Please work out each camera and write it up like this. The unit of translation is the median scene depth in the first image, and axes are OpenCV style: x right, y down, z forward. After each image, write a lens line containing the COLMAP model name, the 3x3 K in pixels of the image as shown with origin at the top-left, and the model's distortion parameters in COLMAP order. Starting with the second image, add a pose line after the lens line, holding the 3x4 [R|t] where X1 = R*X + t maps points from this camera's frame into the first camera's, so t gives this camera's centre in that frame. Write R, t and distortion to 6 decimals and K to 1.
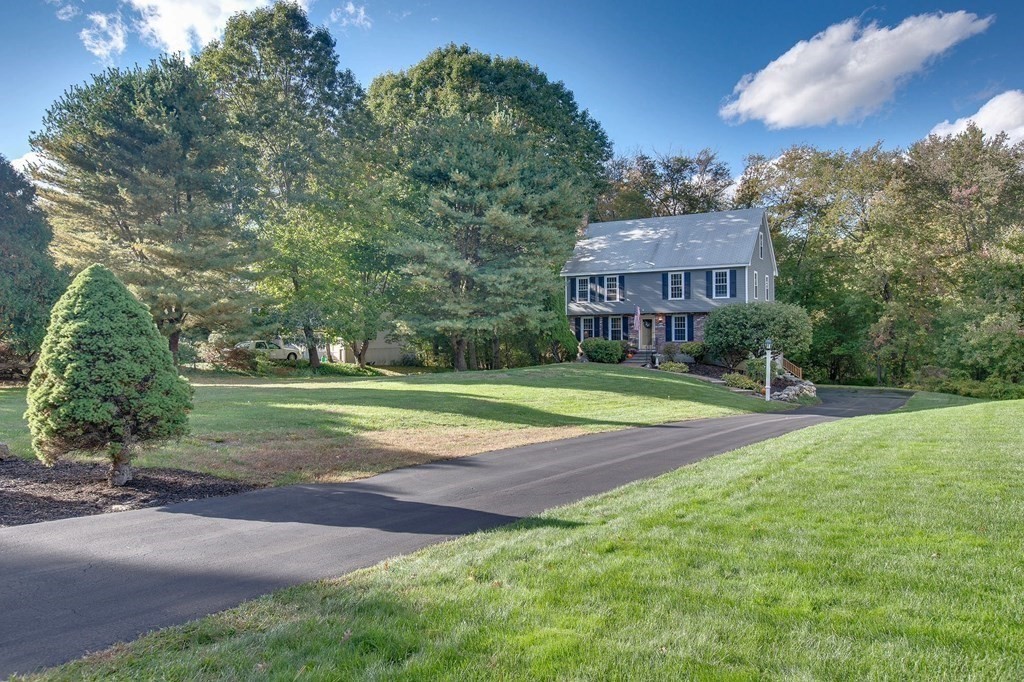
lens RADIAL K [[505.2, 0, 526.2], [0, 505.2, 335.9], [0, 0, 1]] dist [-0.060436, 0.032312]
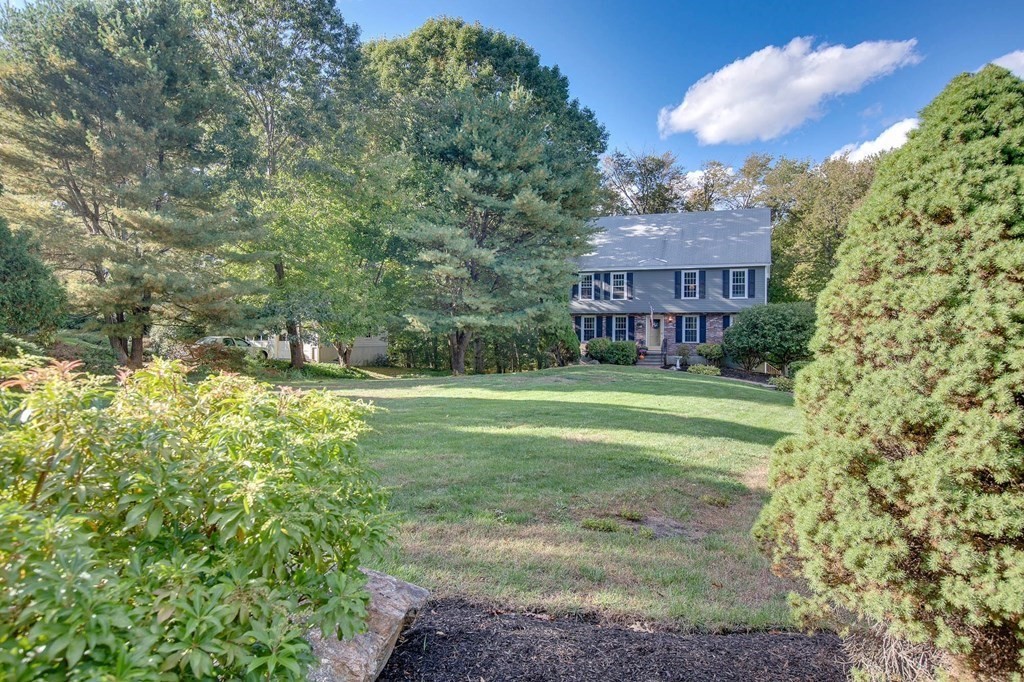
lens RADIAL K [[506.2, 0, 513.7], [0, 506.2, 337.2], [0, 0, 1]] dist [-0.058661, 0.030569]
pose [[0.992275, 0.011923, 0.123487, -0.158057], [-0.012151, 0.999926, 0.001090, 0.003854], [-0.123465, -0.002582, 0.992346, 0.093720]]
